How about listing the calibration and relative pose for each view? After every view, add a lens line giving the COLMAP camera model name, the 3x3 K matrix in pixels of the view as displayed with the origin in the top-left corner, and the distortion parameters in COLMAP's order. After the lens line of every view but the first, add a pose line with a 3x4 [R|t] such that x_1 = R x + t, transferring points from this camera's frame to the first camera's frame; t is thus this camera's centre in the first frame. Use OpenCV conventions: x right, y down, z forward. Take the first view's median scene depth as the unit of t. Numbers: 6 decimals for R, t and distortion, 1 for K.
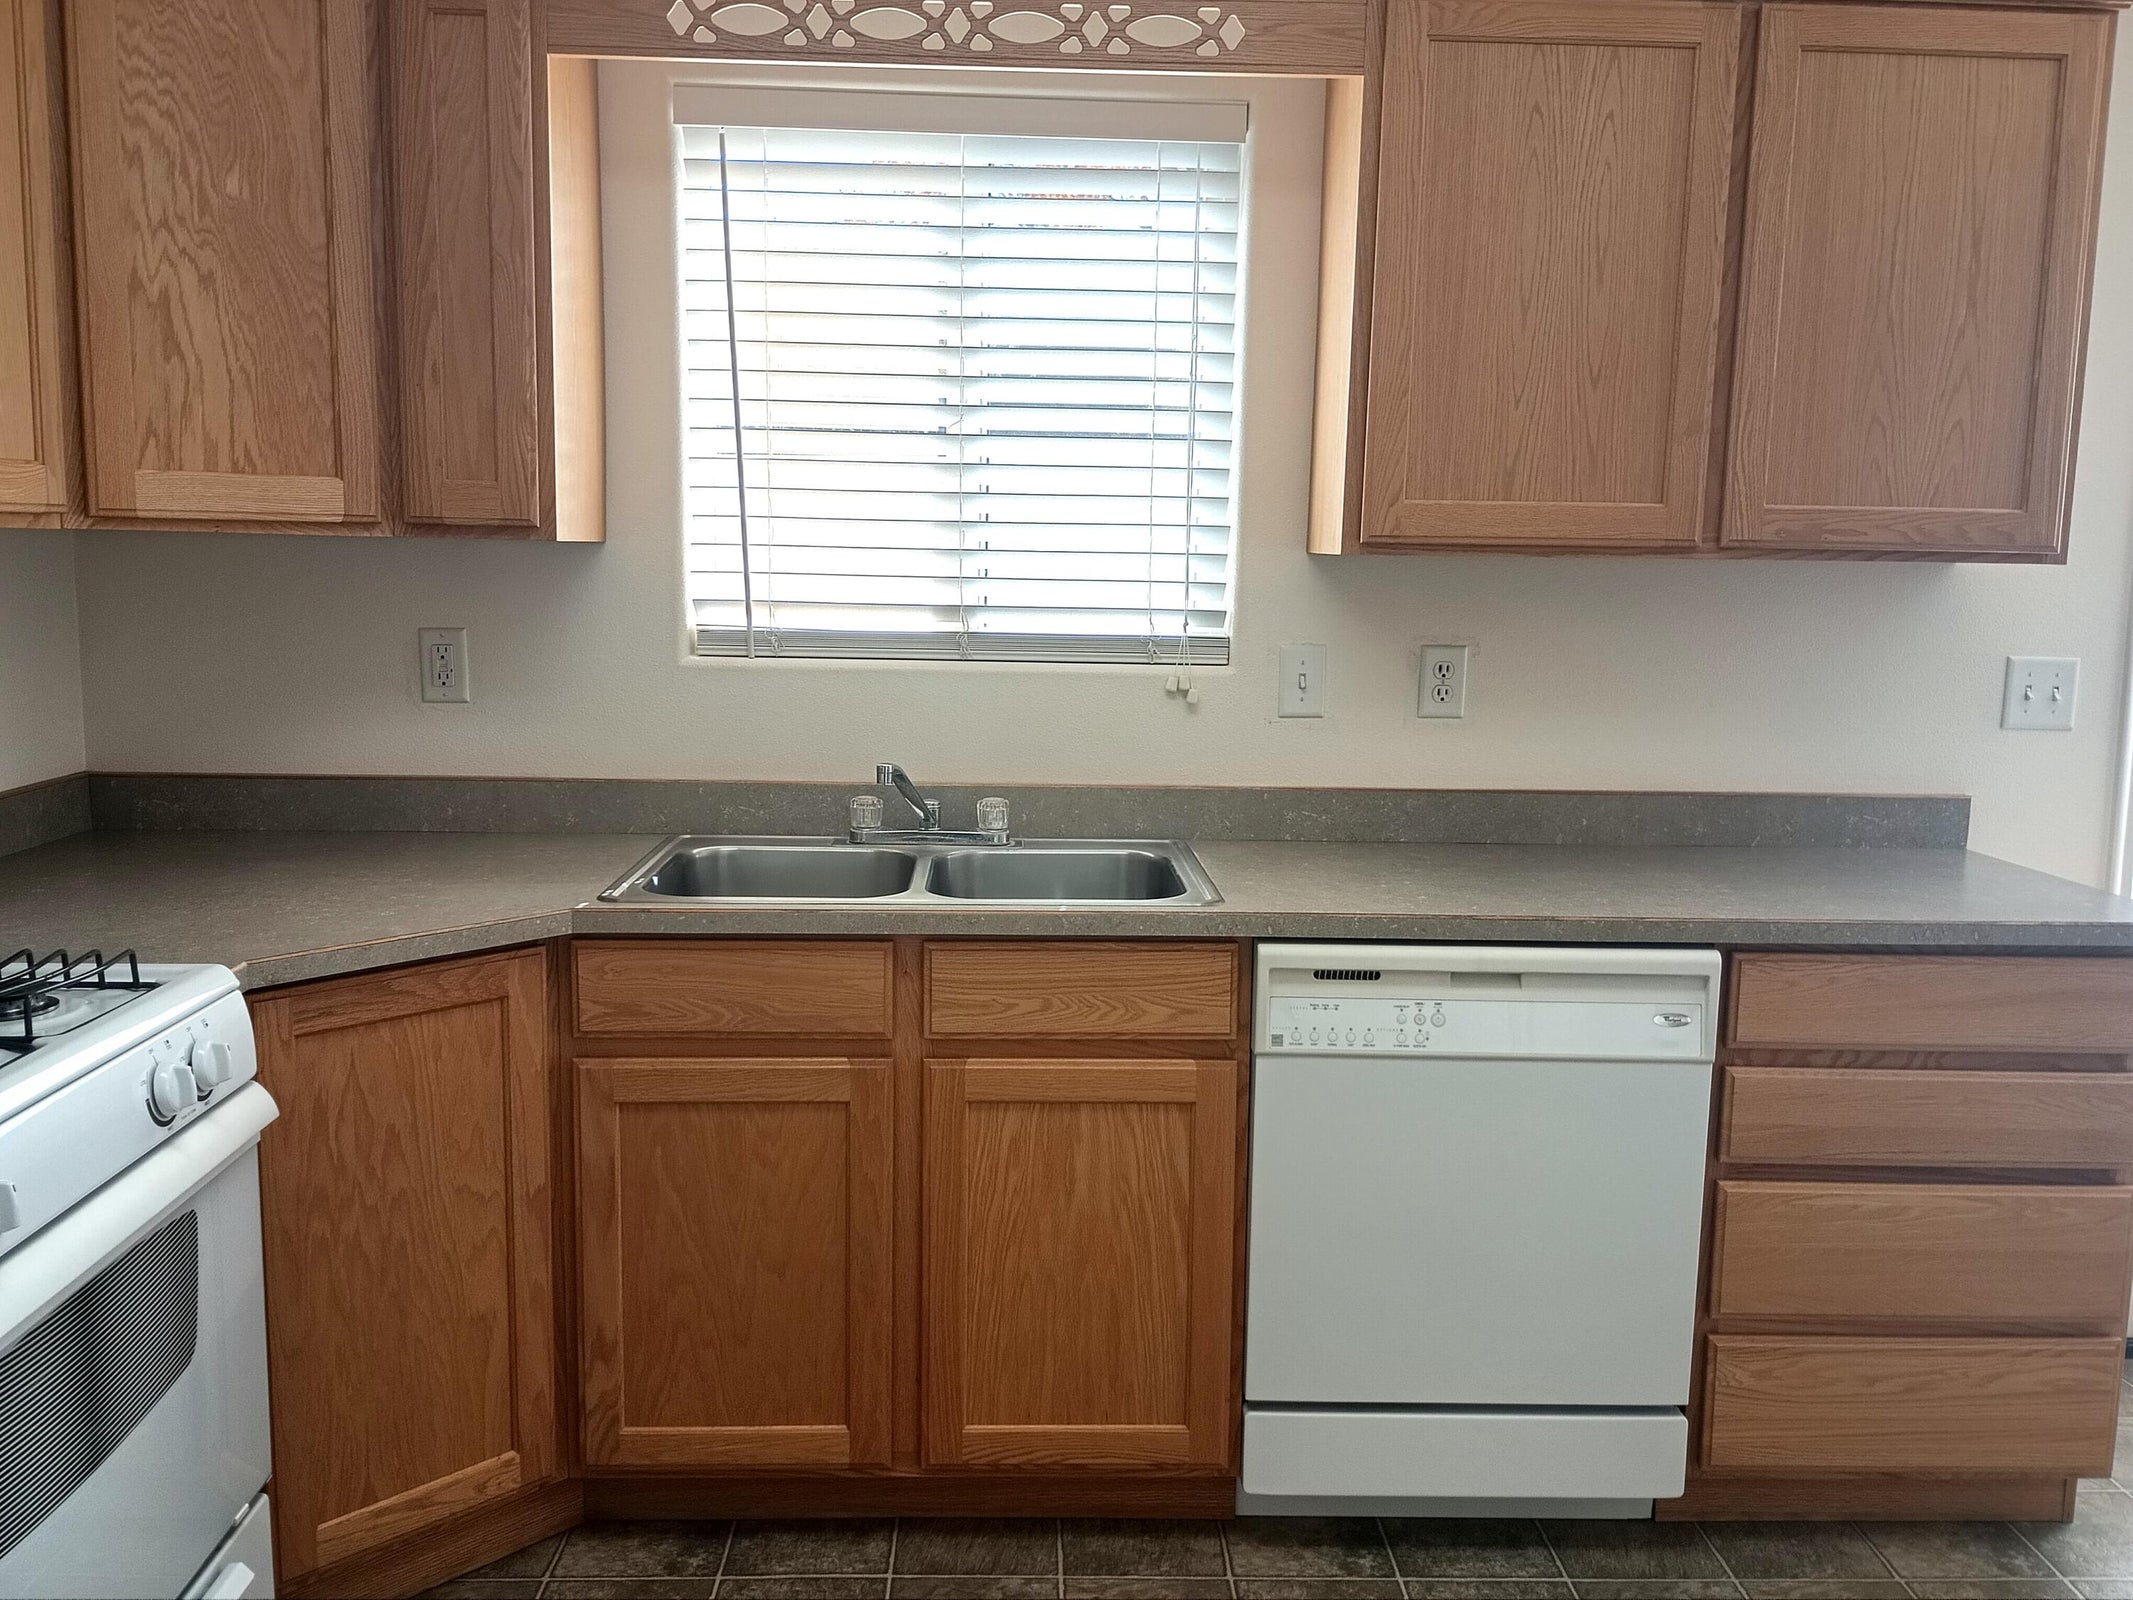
lens RADIAL K [[1758.3, 0, 1068.7], [0, 1758.3, 793.8], [0, 0, 1]] dist [0.091071, -0.151602]
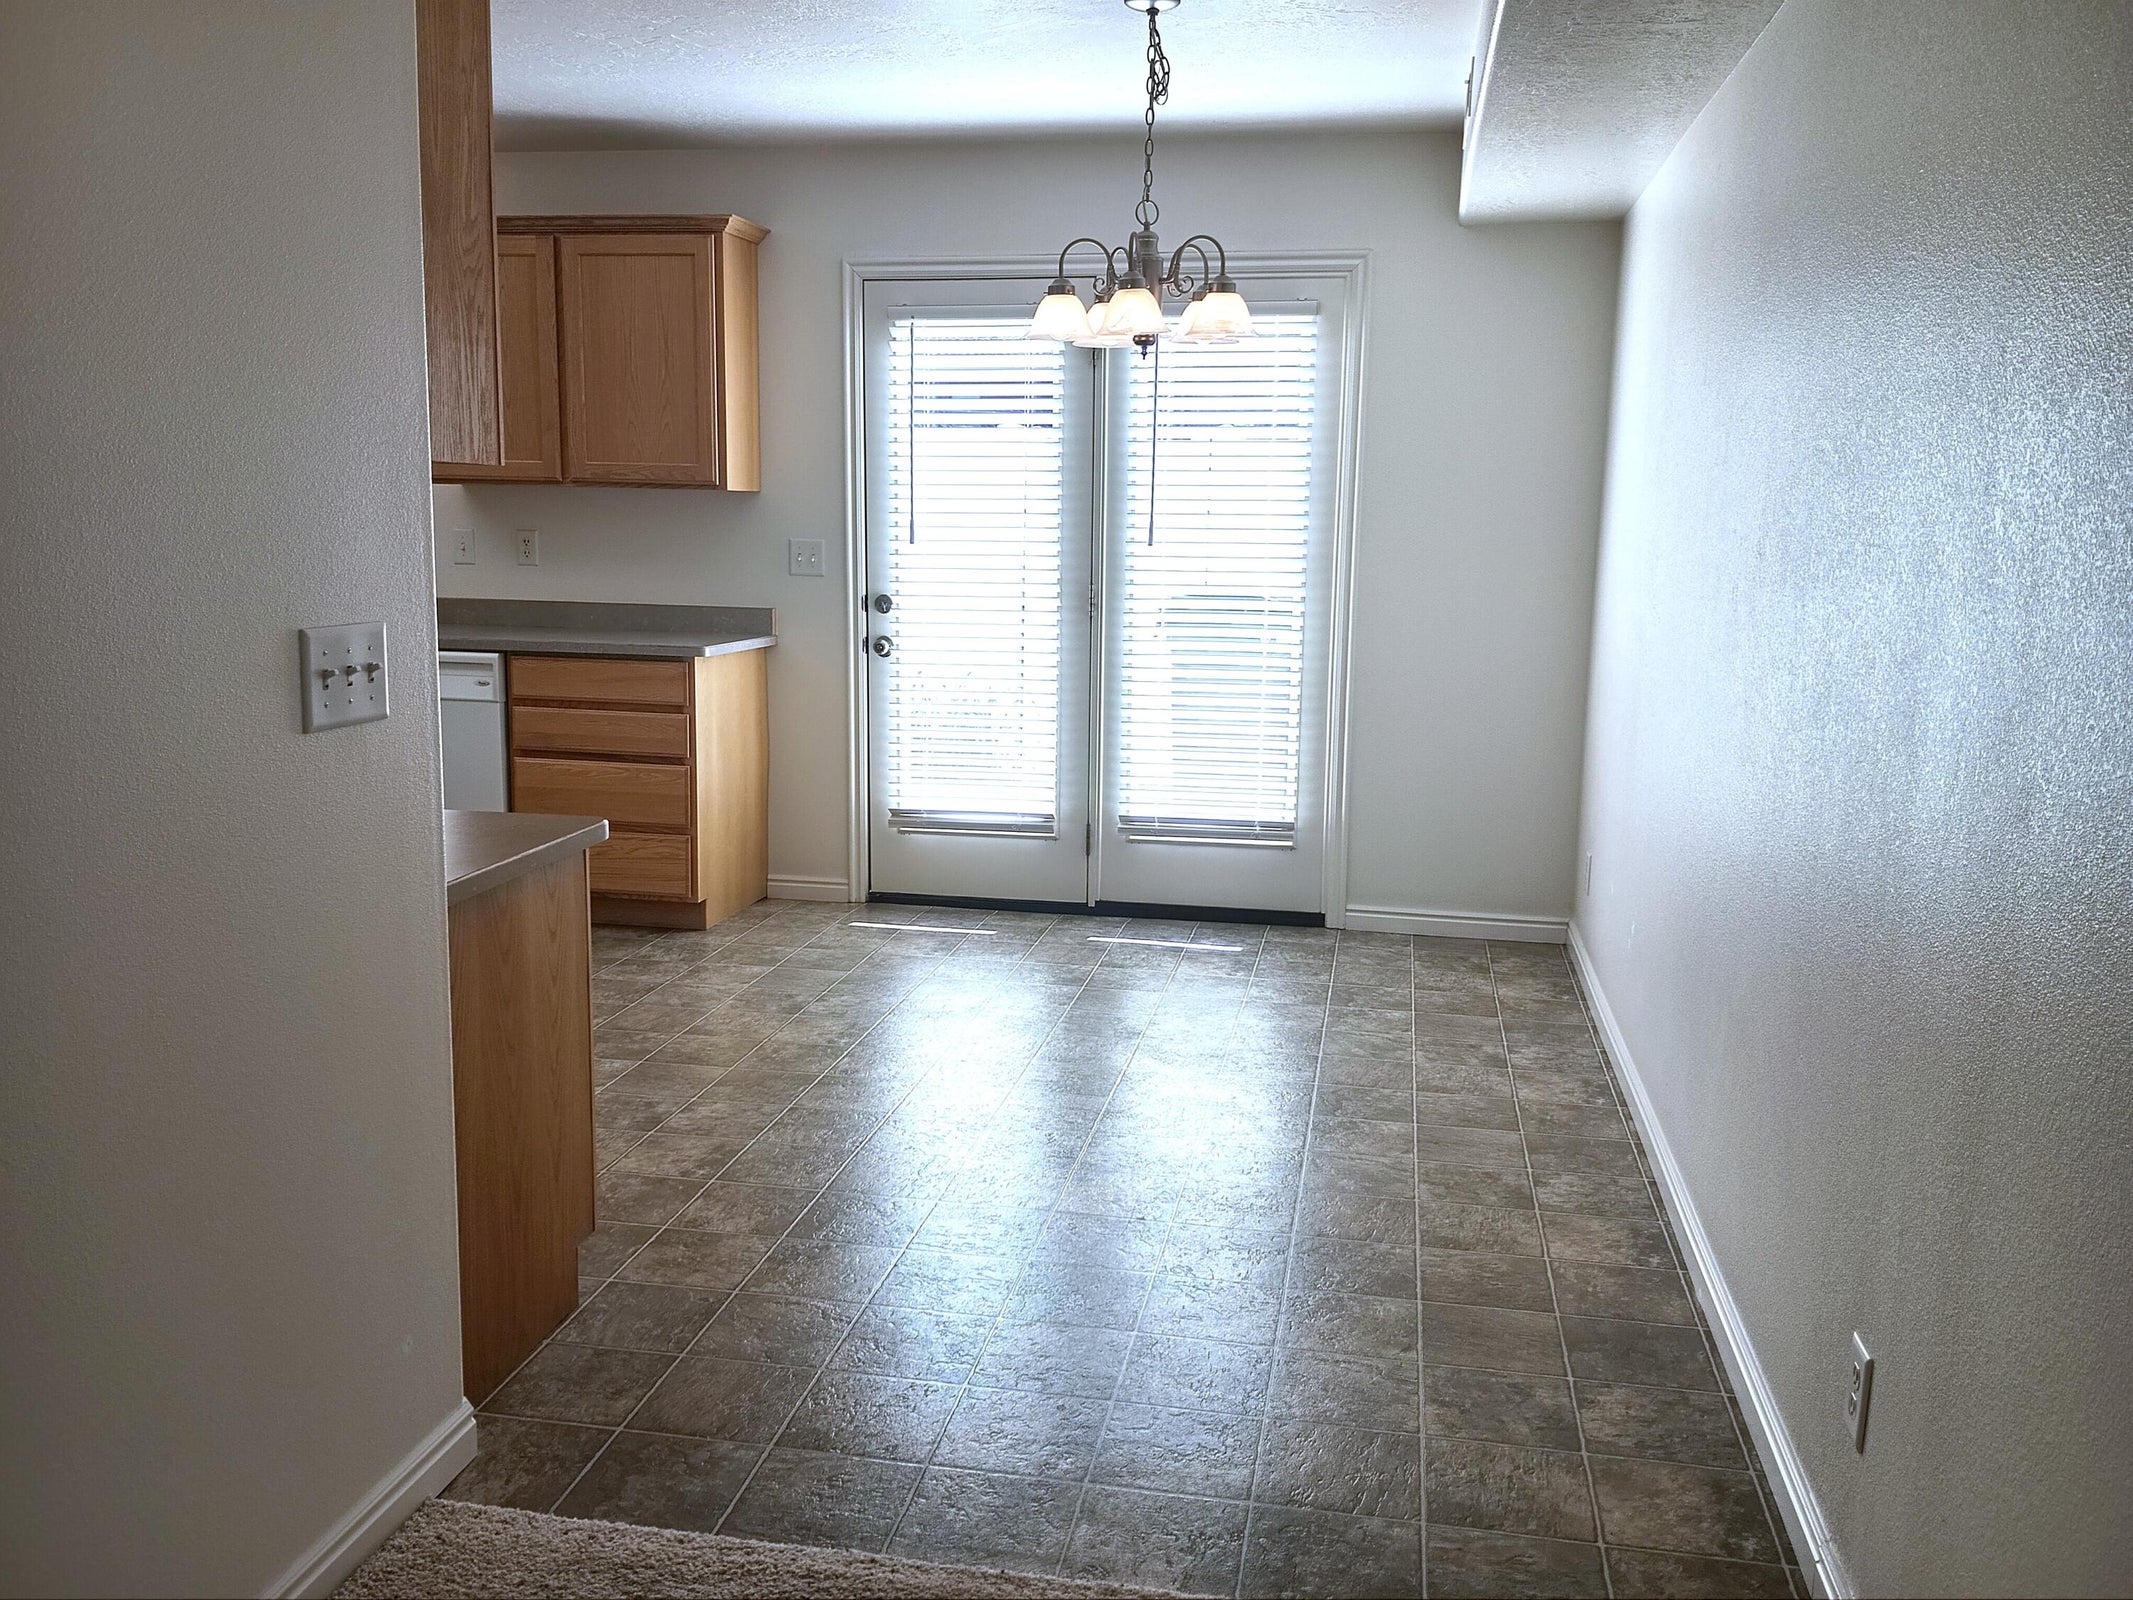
lens RADIAL K [[1790.2, 0, 1066.5], [0, 1790.2, 800.0], [0, 0, 1]] dist [0.077431, -0.141780]
pose [[0.976721, 0.034679, -0.211692, 1.597325], [-0.029392, 0.999174, 0.028073, 0.191315], [0.212491, -0.021198, 0.976933, -1.153636]]
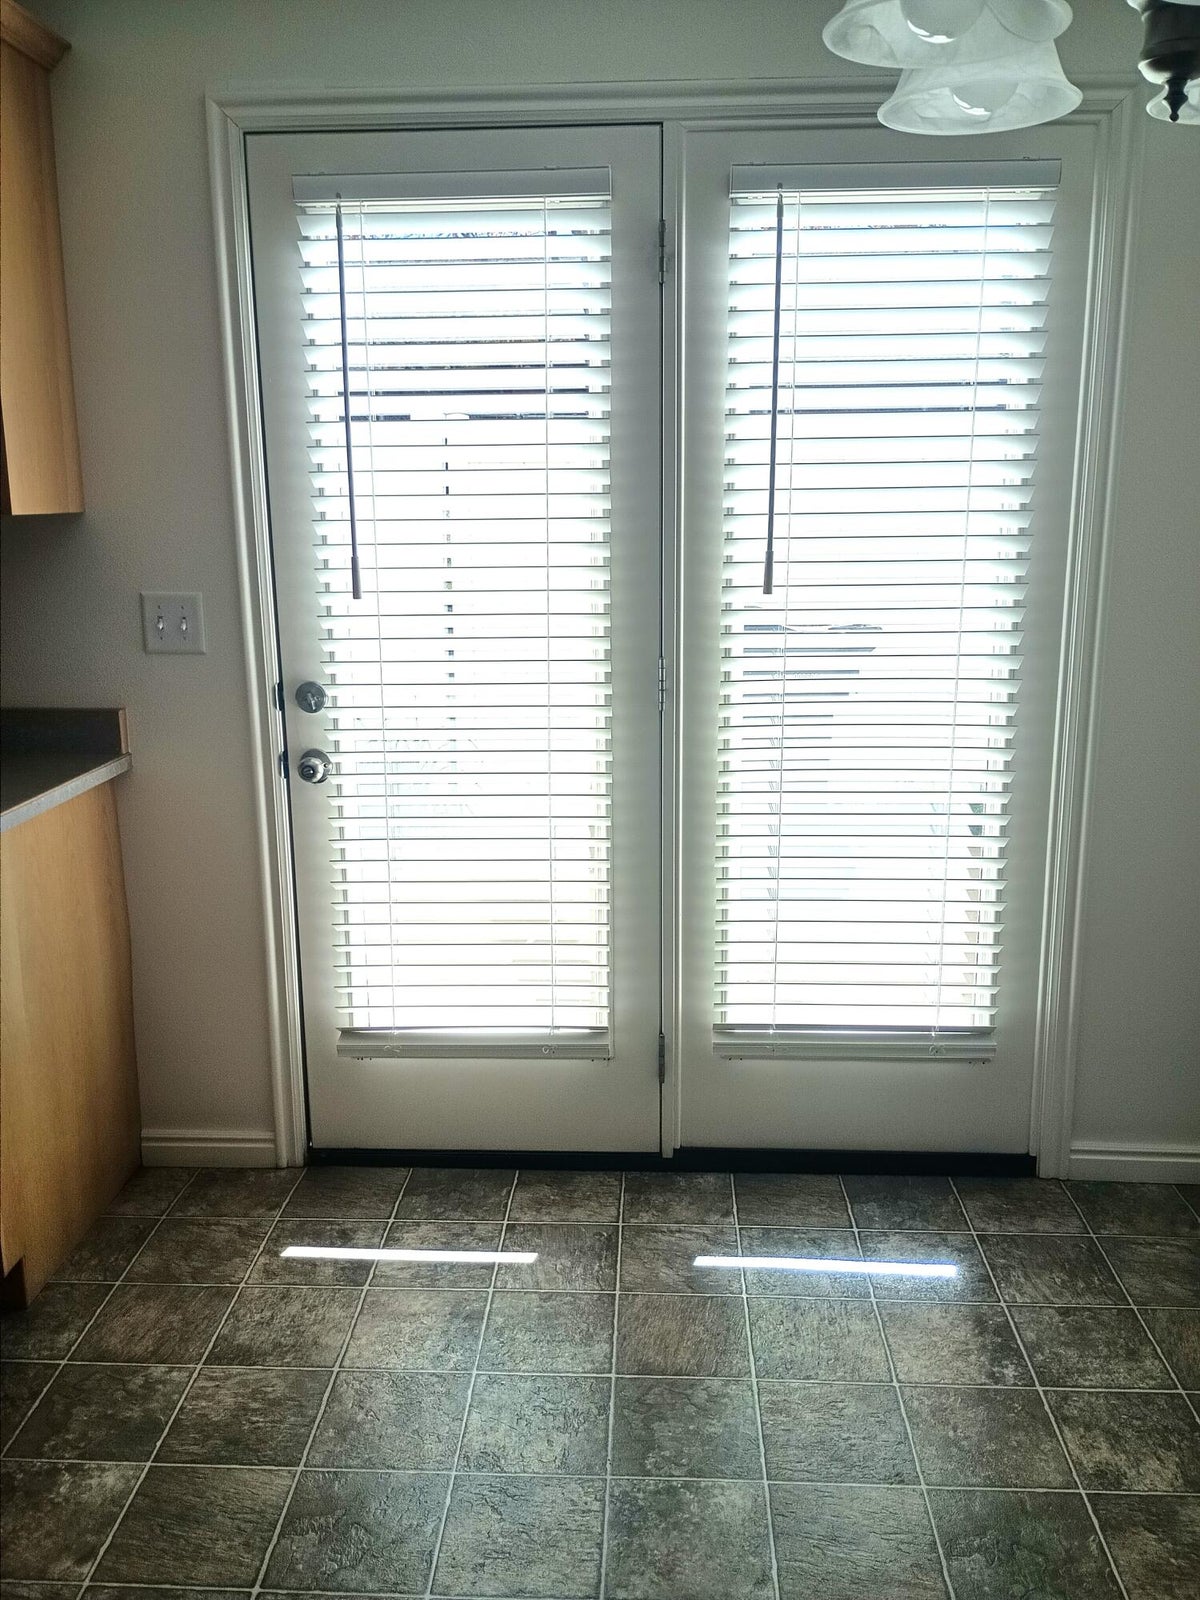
lens RADIAL K [[1237.4, 0, 565.9], [0, 1237.4, 806.4], [0, 0, 1]] dist [0.065994, -0.072710]
pose [[0.997310, -0.005177, -0.073115, 1.093805], [0.010177, 0.997622, 0.068174, 0.015337], [0.072588, -0.068734, 0.994991, 0.224133]]
